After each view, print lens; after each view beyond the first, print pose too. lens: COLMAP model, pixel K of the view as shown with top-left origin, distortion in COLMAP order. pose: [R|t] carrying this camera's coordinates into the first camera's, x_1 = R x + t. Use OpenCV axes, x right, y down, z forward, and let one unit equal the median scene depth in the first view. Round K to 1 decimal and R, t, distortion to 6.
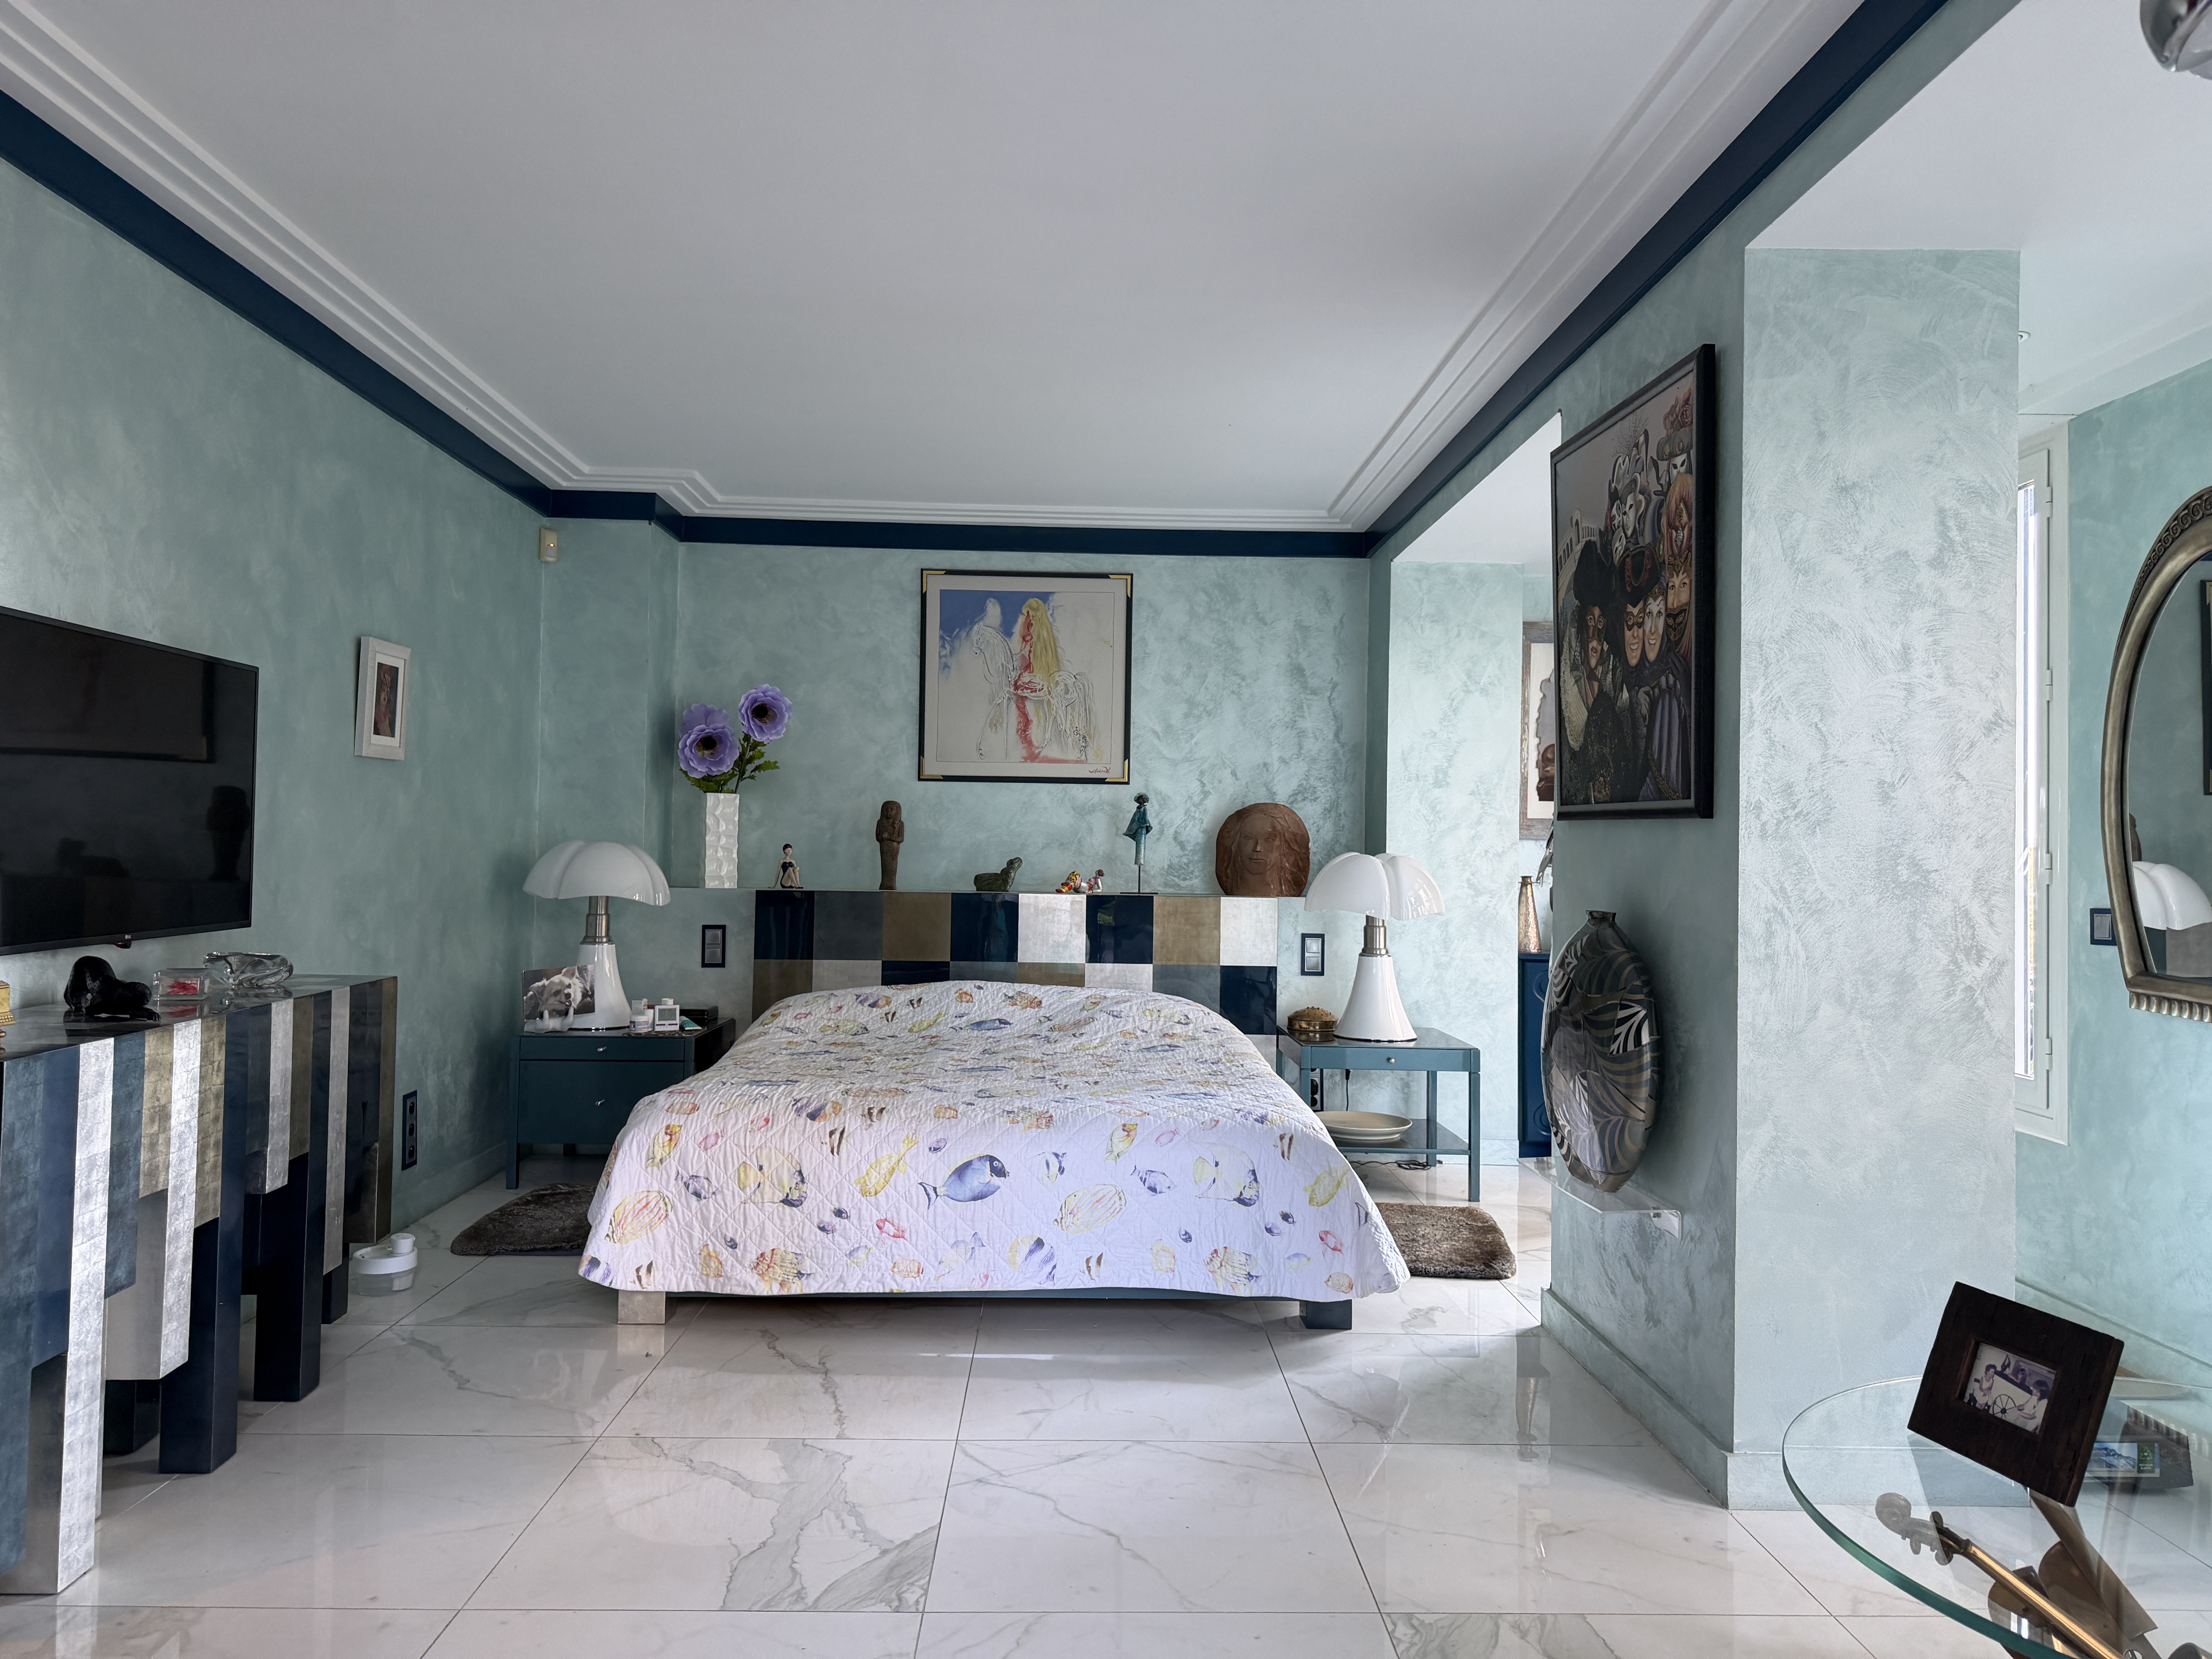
lens RADIAL K [[1557.0, 0, 1119.1], [0, 1557.0, 811.7], [0, 0, 1]] dist [0.058499, -0.074858]
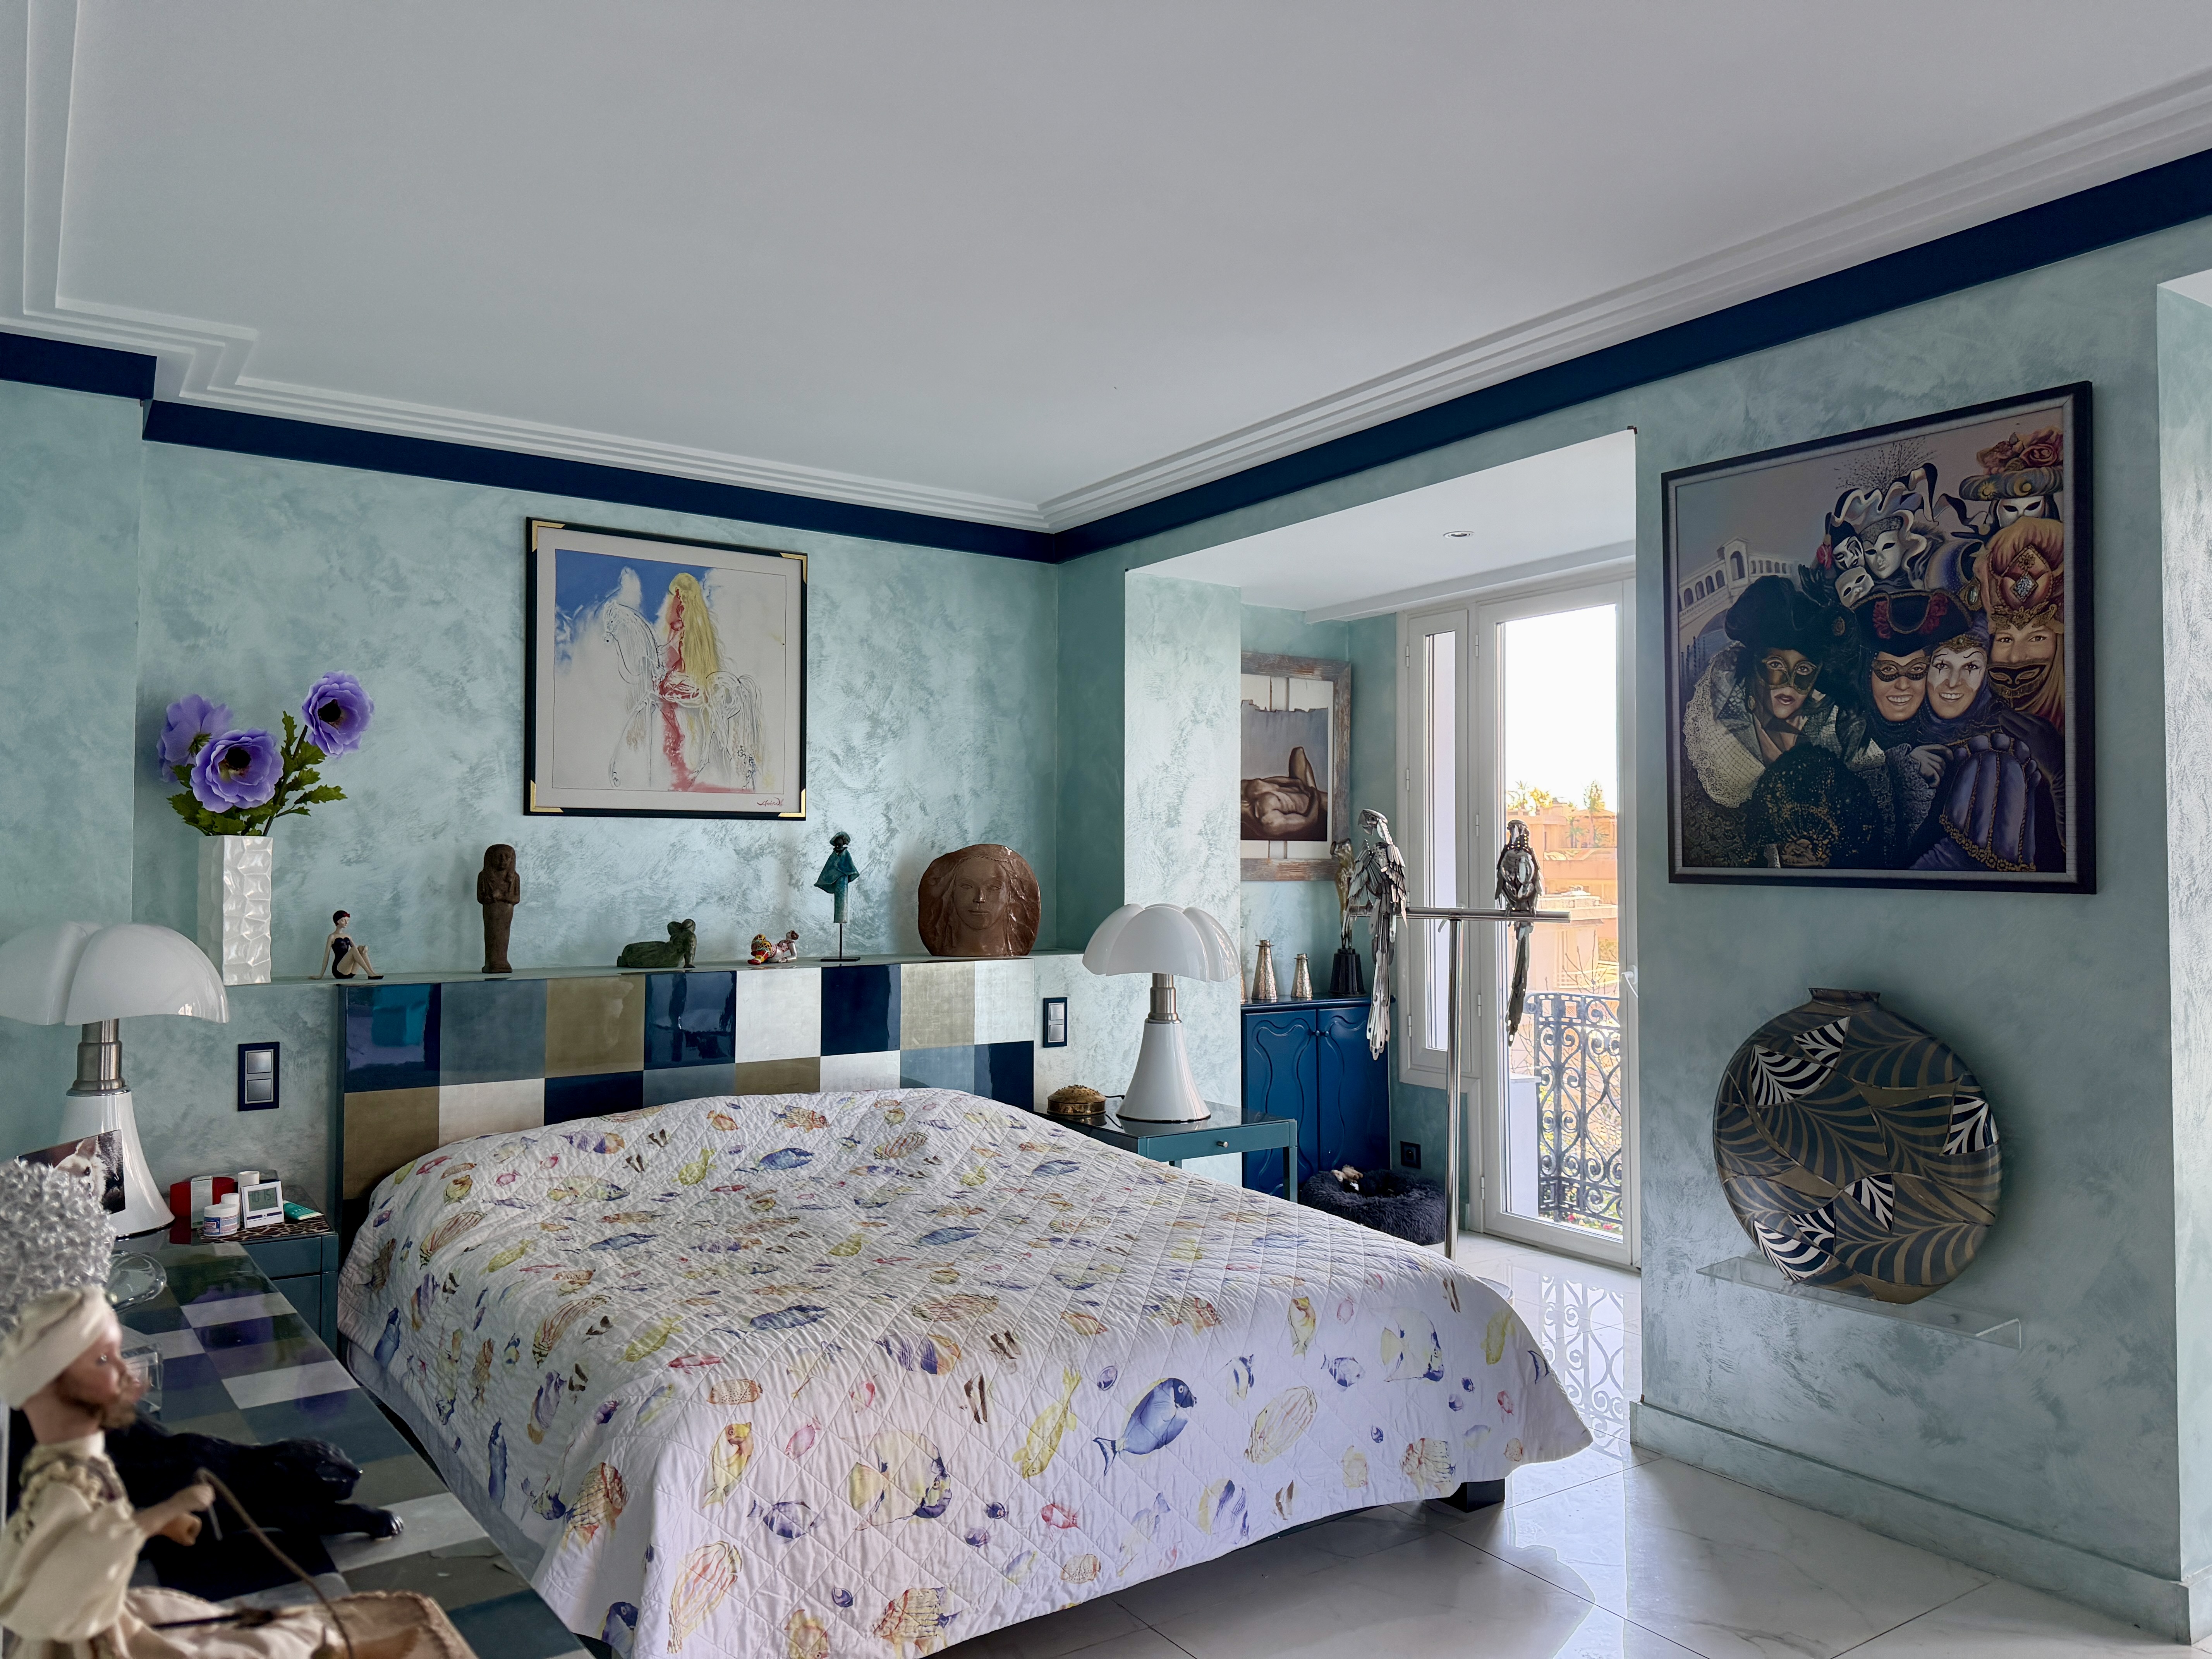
lens RADIAL K [[1557.0, 0, 1110.0], [0, 1557.0, 822.8], [0, 0, 1]] dist [0.058499, -0.074858]
pose [[0.843091, 0.001915, 0.537768, -0.305126], [-0.002897, 0.999995, 0.000980, -0.018750], [-0.537764, -0.002384, 0.843092, 0.265107]]
